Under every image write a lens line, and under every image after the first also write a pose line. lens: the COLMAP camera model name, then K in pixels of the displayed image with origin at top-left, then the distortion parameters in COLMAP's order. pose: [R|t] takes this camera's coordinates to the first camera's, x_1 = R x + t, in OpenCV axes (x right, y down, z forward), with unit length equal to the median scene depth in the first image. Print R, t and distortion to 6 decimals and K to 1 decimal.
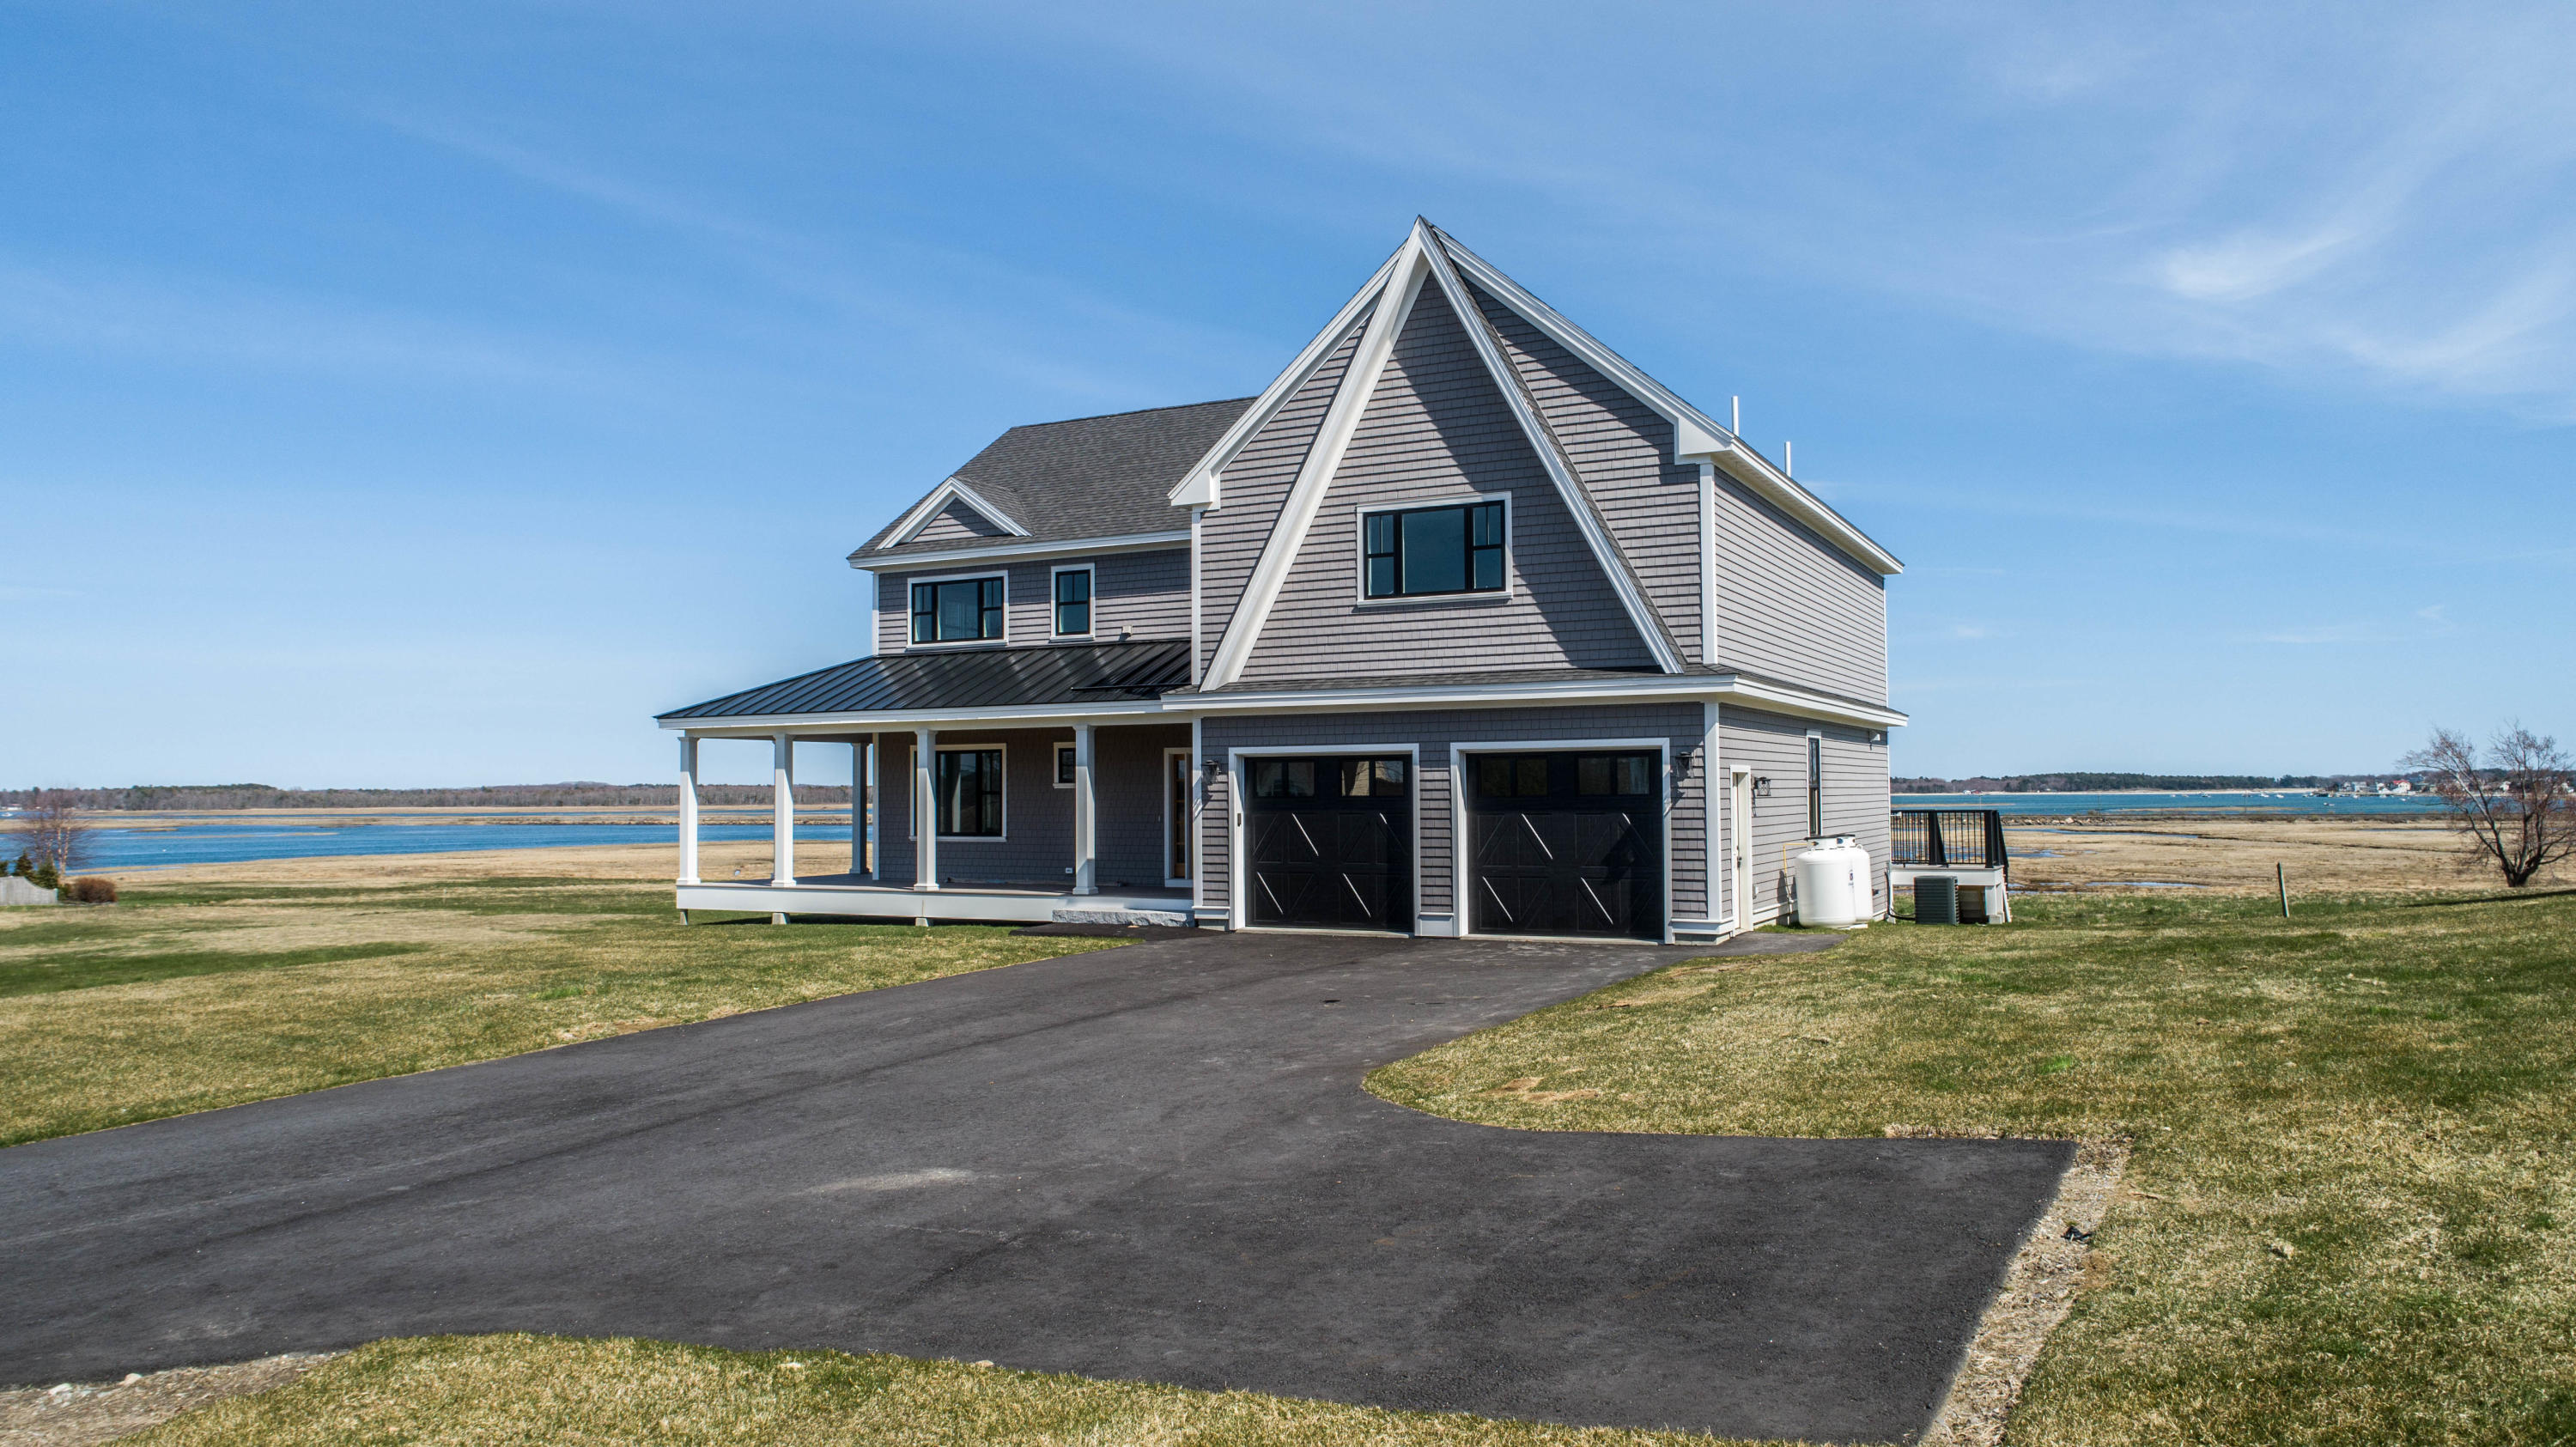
lens RADIAL K [[1738.9, 0, 1297.0], [0, 1738.9, 730.0], [0, 0, 1]] dist [-0.011586, 0.003823]
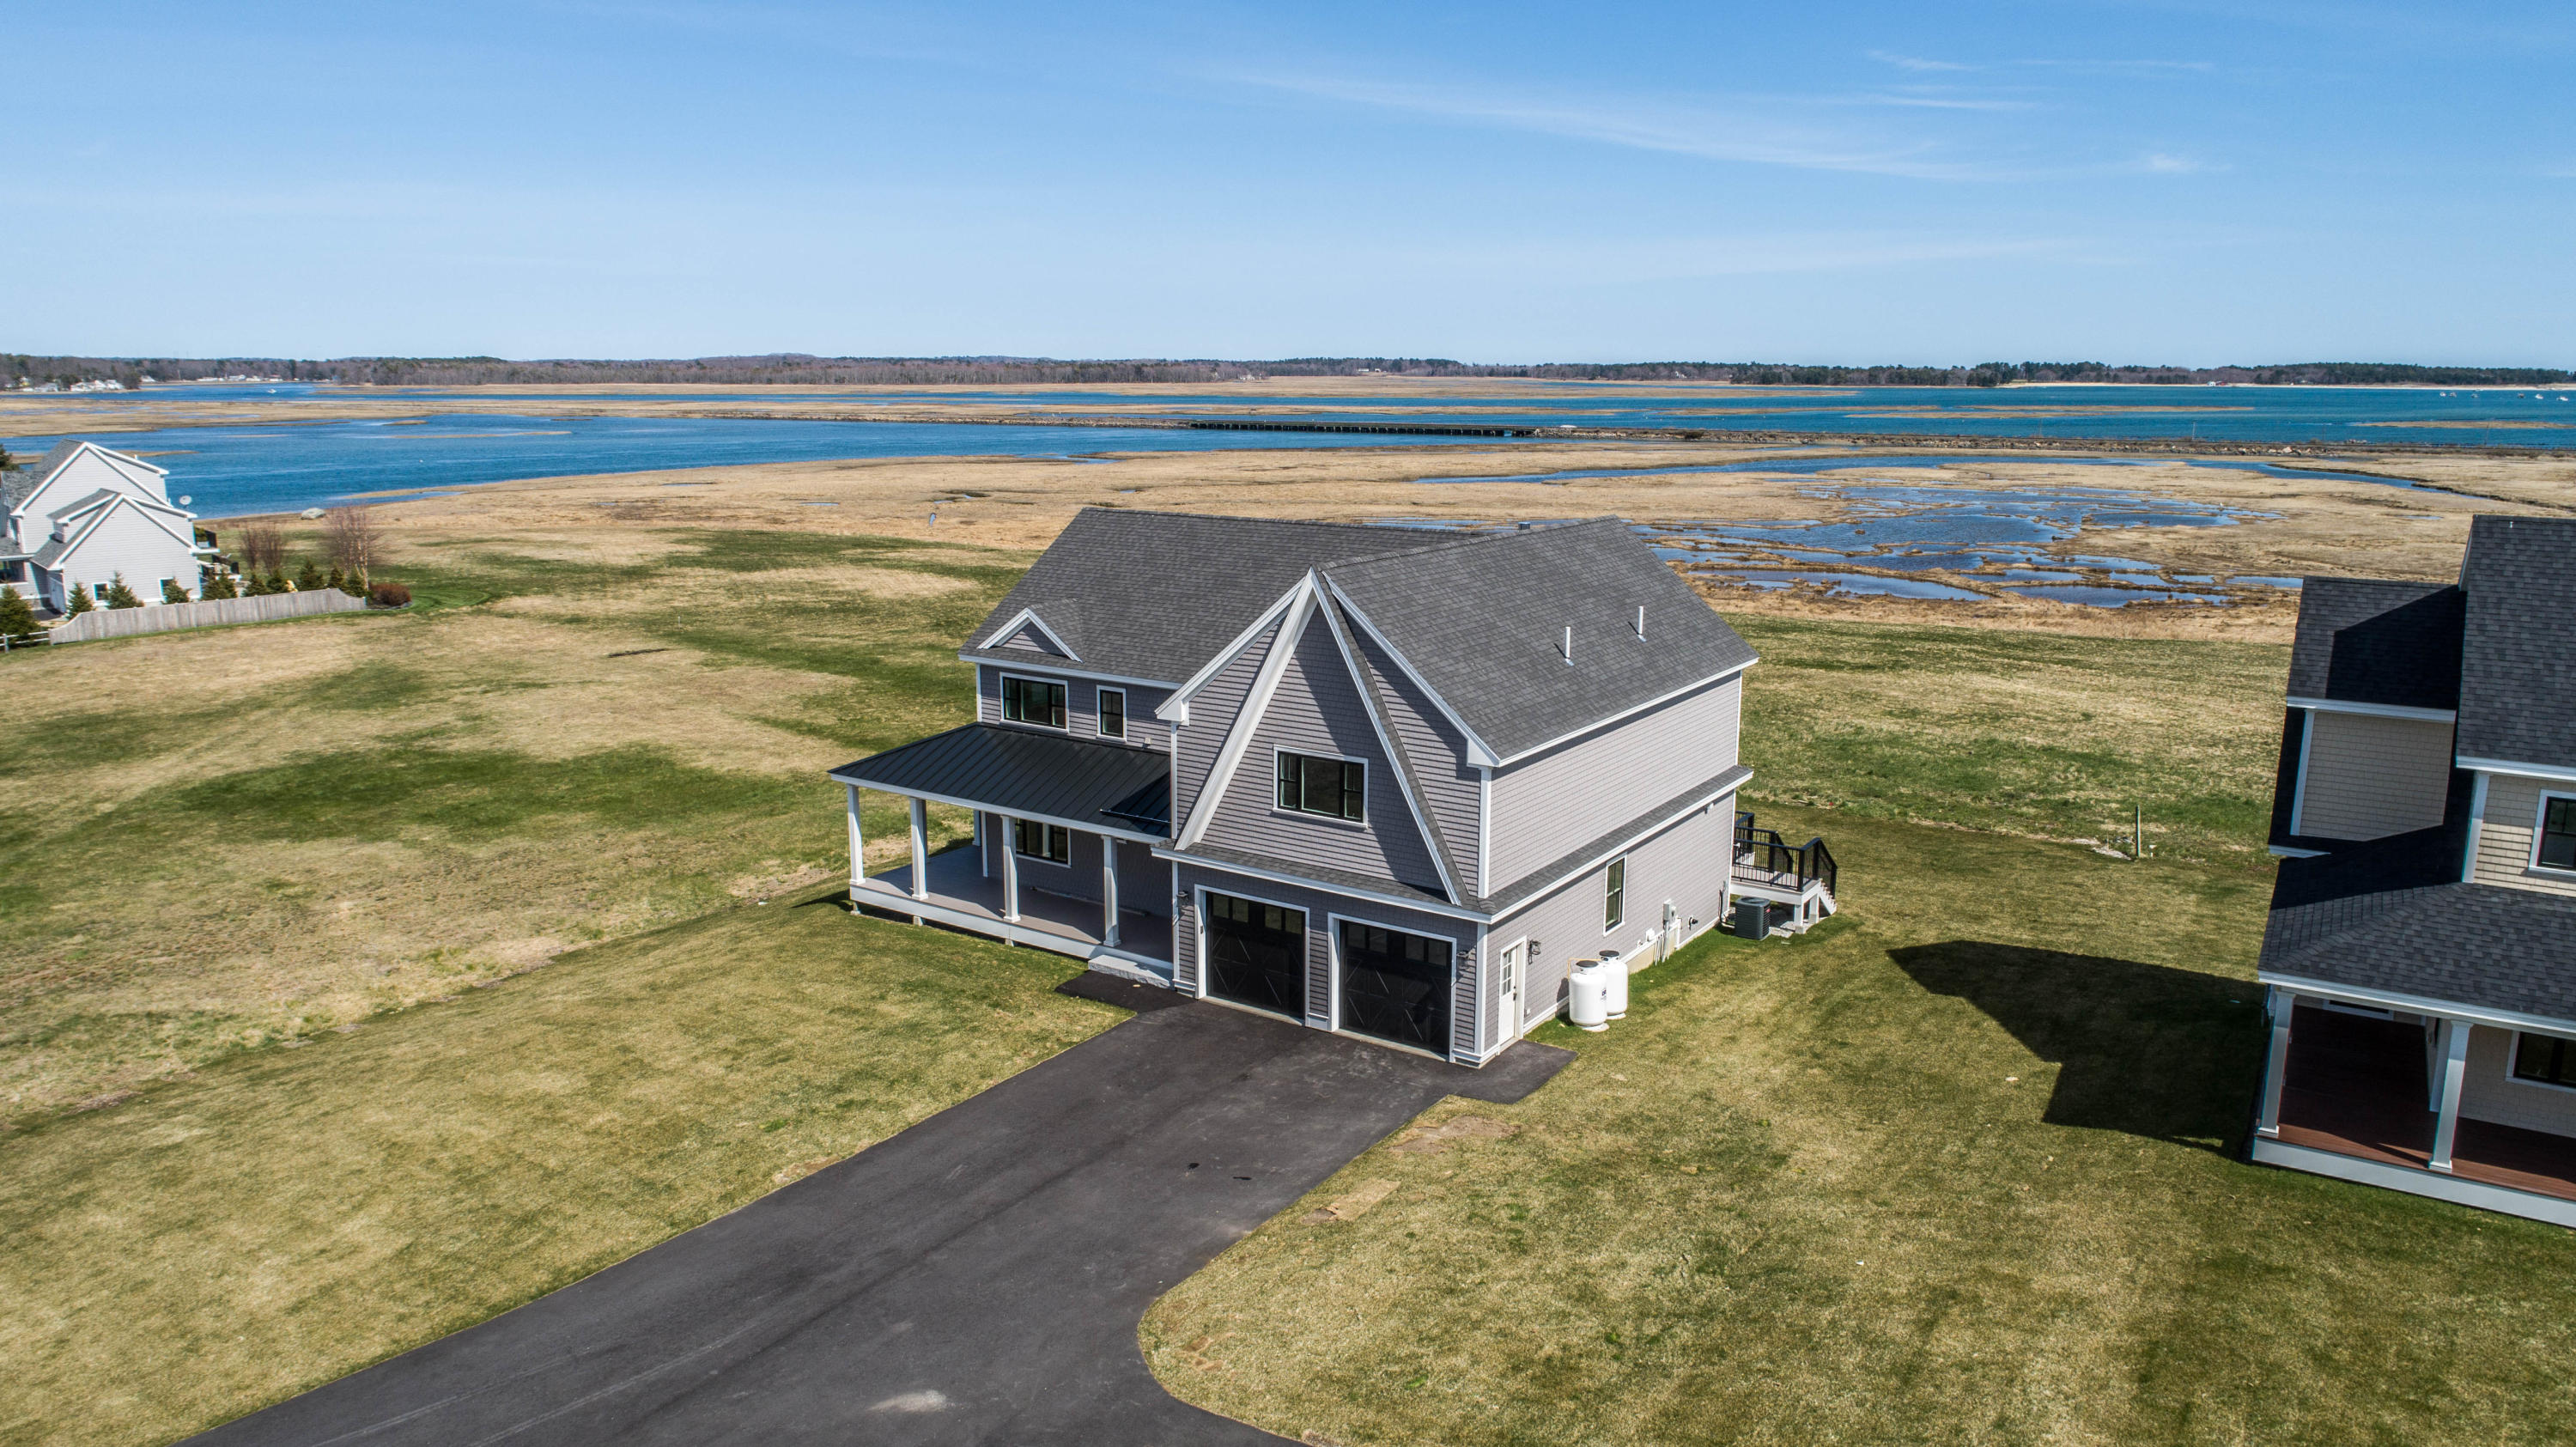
lens RADIAL K [[1738.9, 0, 1295.9], [0, 1738.9, 731.1], [0, 0, 1]] dist [-0.011586, 0.003823]
pose [[0.993561, 0.033292, -0.108296, 0.205703], [-0.006245, 0.970493, 0.241050, -0.480631], [0.113126, -0.238821, 0.964452, -0.406757]]
